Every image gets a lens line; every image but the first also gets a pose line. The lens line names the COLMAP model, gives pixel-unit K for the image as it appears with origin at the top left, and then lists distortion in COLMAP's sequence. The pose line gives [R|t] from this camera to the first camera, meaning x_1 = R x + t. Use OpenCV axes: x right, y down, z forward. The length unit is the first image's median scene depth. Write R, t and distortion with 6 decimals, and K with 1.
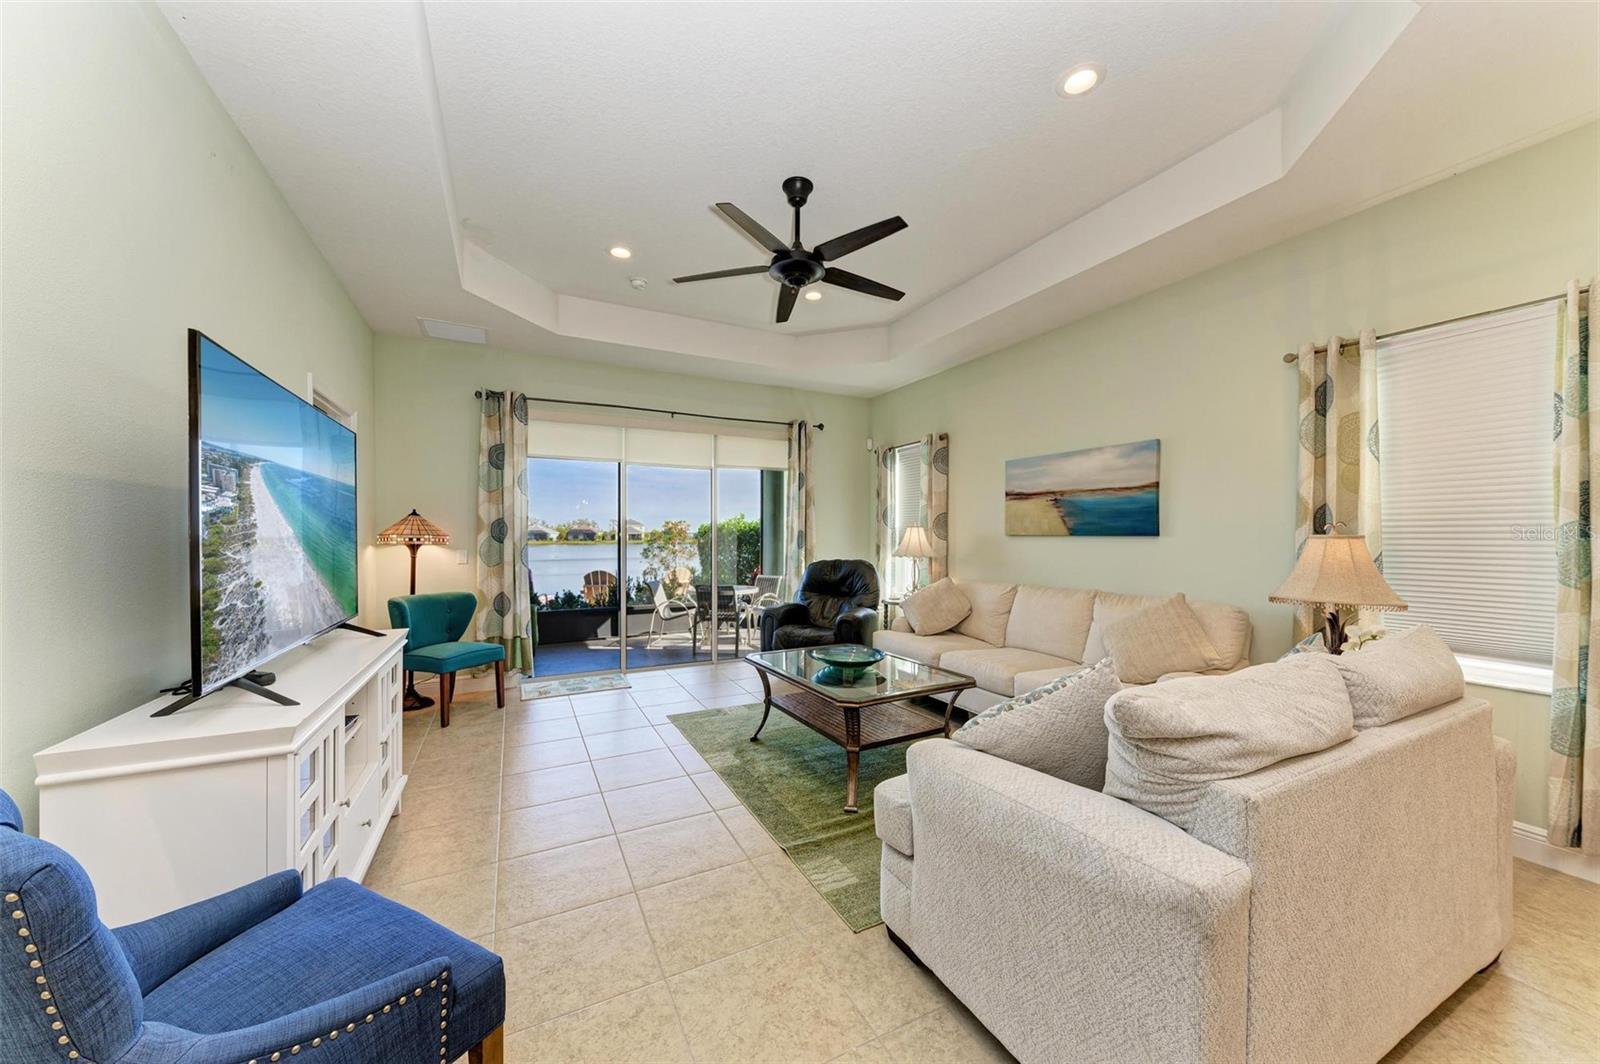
lens RADIAL K [[562.8, 0, 798.0], [0, 562.8, 535.6], [0, 0, 1]] dist [0.001626, -0.000116]
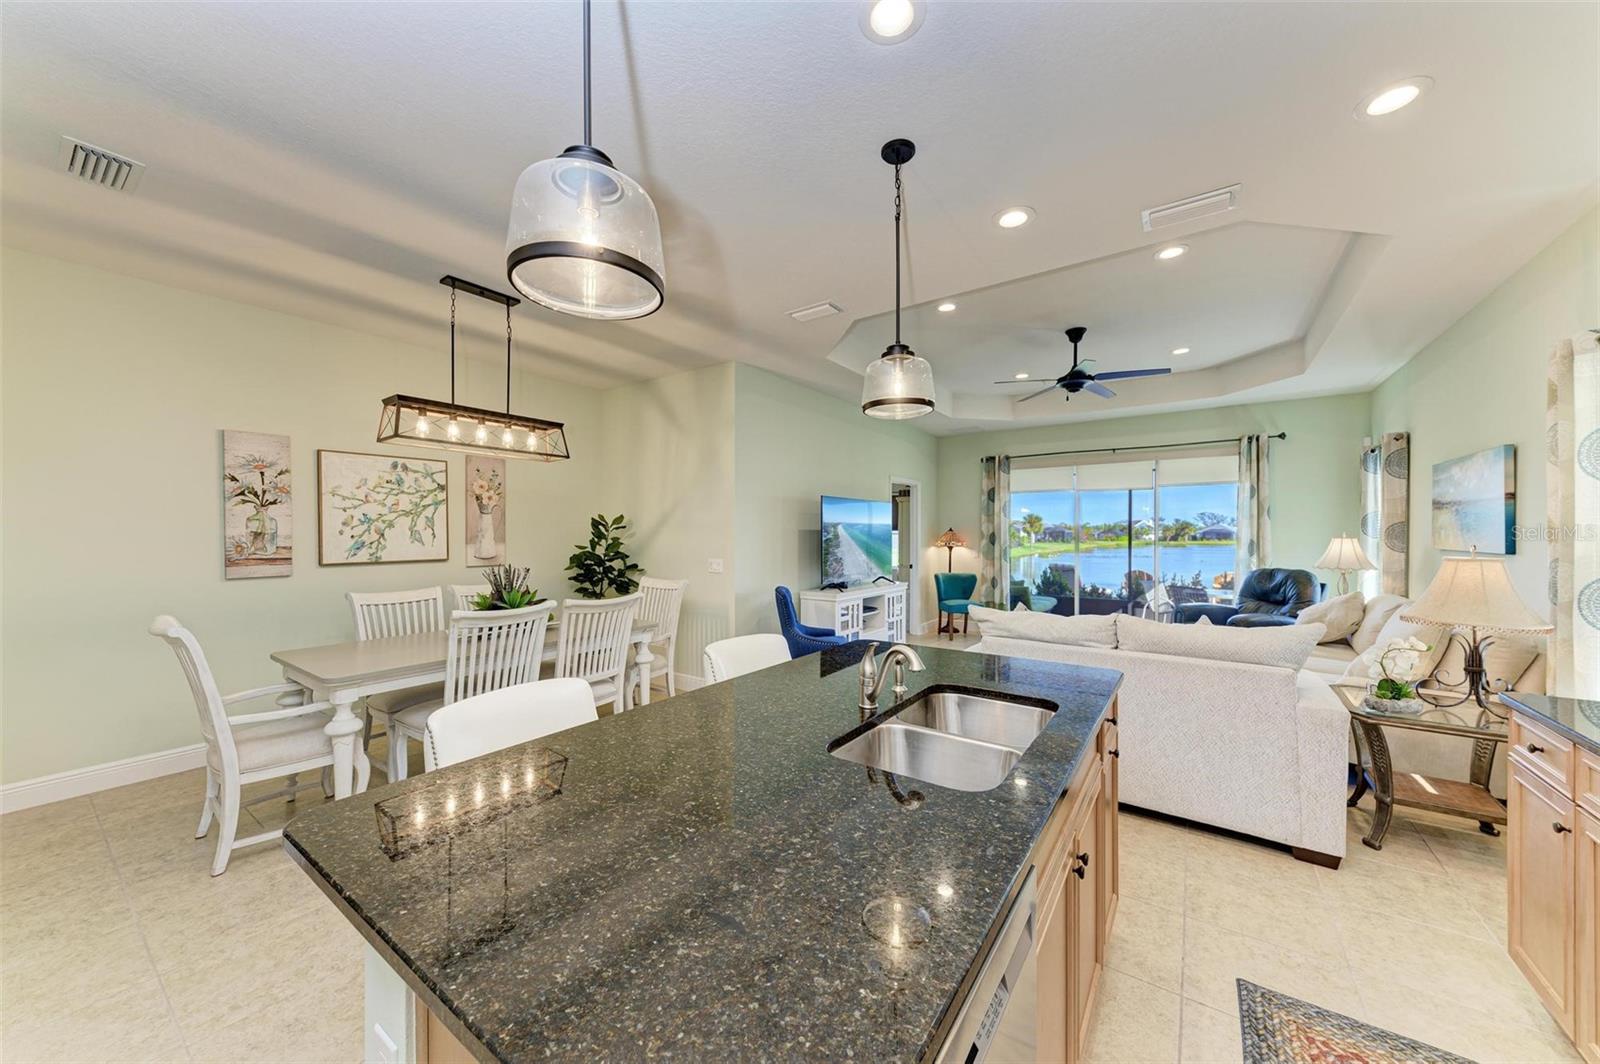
lens RADIAL K [[562.8, 0, 798.0], [0, 562.8, 535.6], [0, 0, 1]] dist [0.001626, -0.000116]
pose [[0.465152, 0.003697, -0.885223, 0.740276], [-0.001812, 0.999993, 0.003224, -0.024685], [0.885229, 0.000104, 0.465155, -0.319933]]
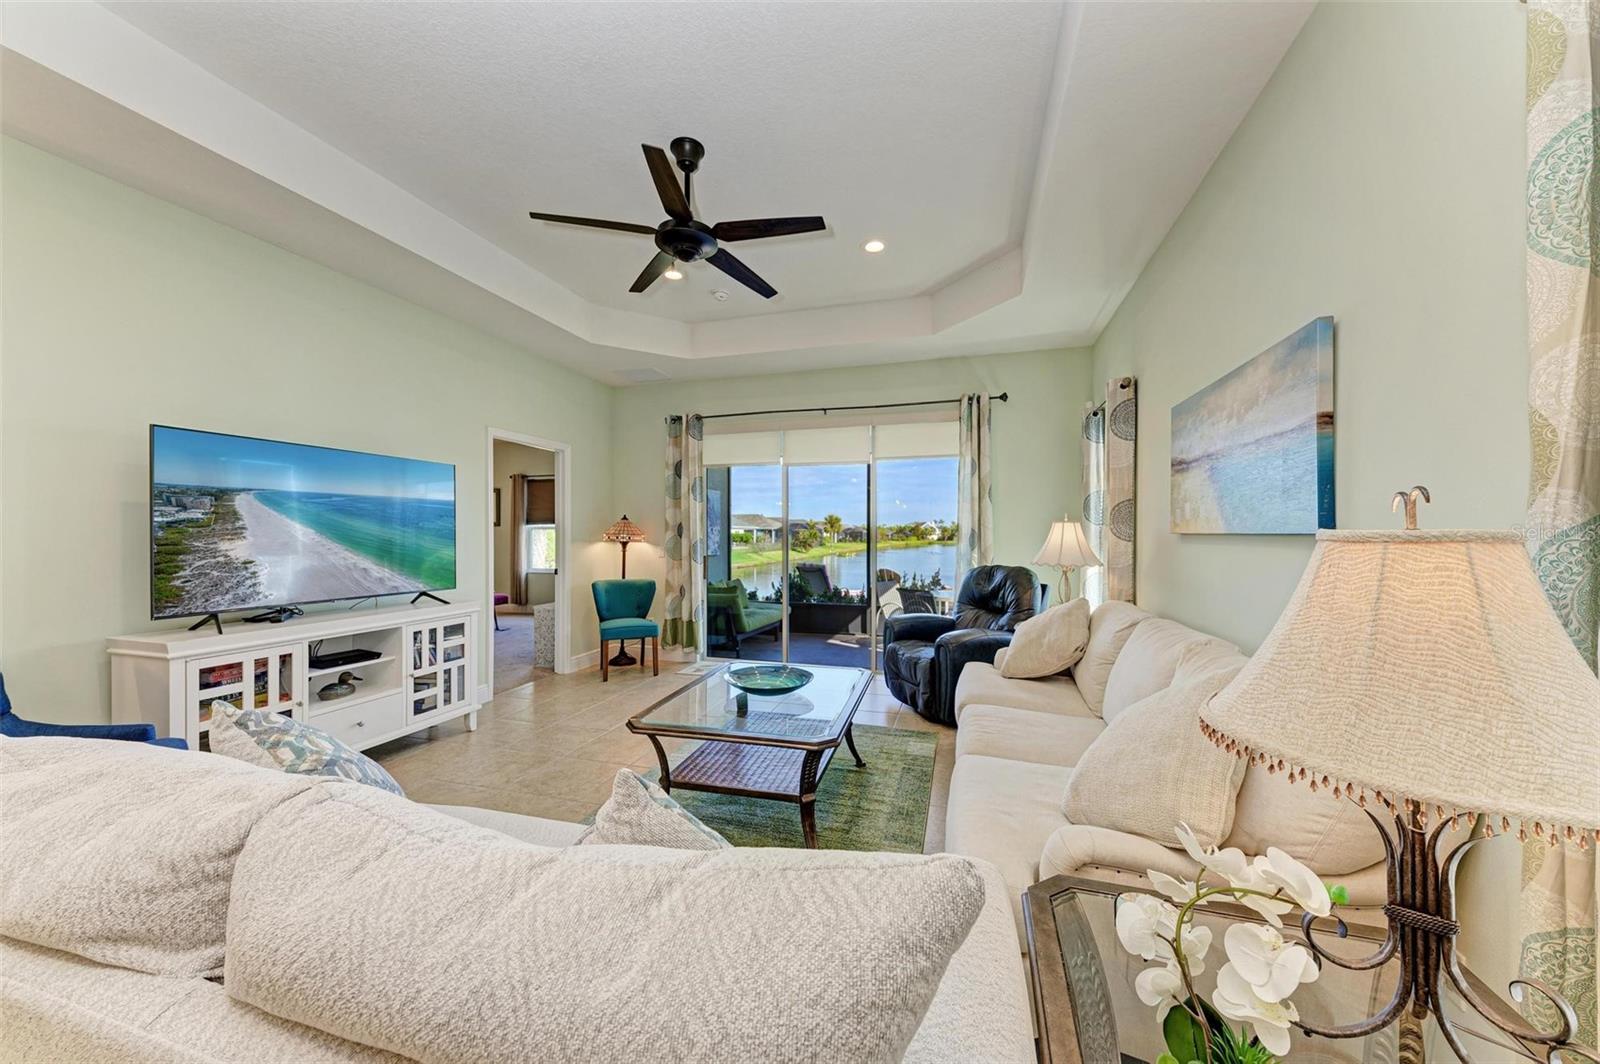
lens RADIAL K [[563.1, 0, 803.8], [0, 563.1, 535.7], [0, 0, 1]] dist [0.012603, 0.000004]
pose [[0.728562, 0.001580, -0.684978, 0.531270], [-0.000862, 0.999999, 0.001390, 0.000613], [0.684979, -0.000422, 0.728563, 0.323505]]
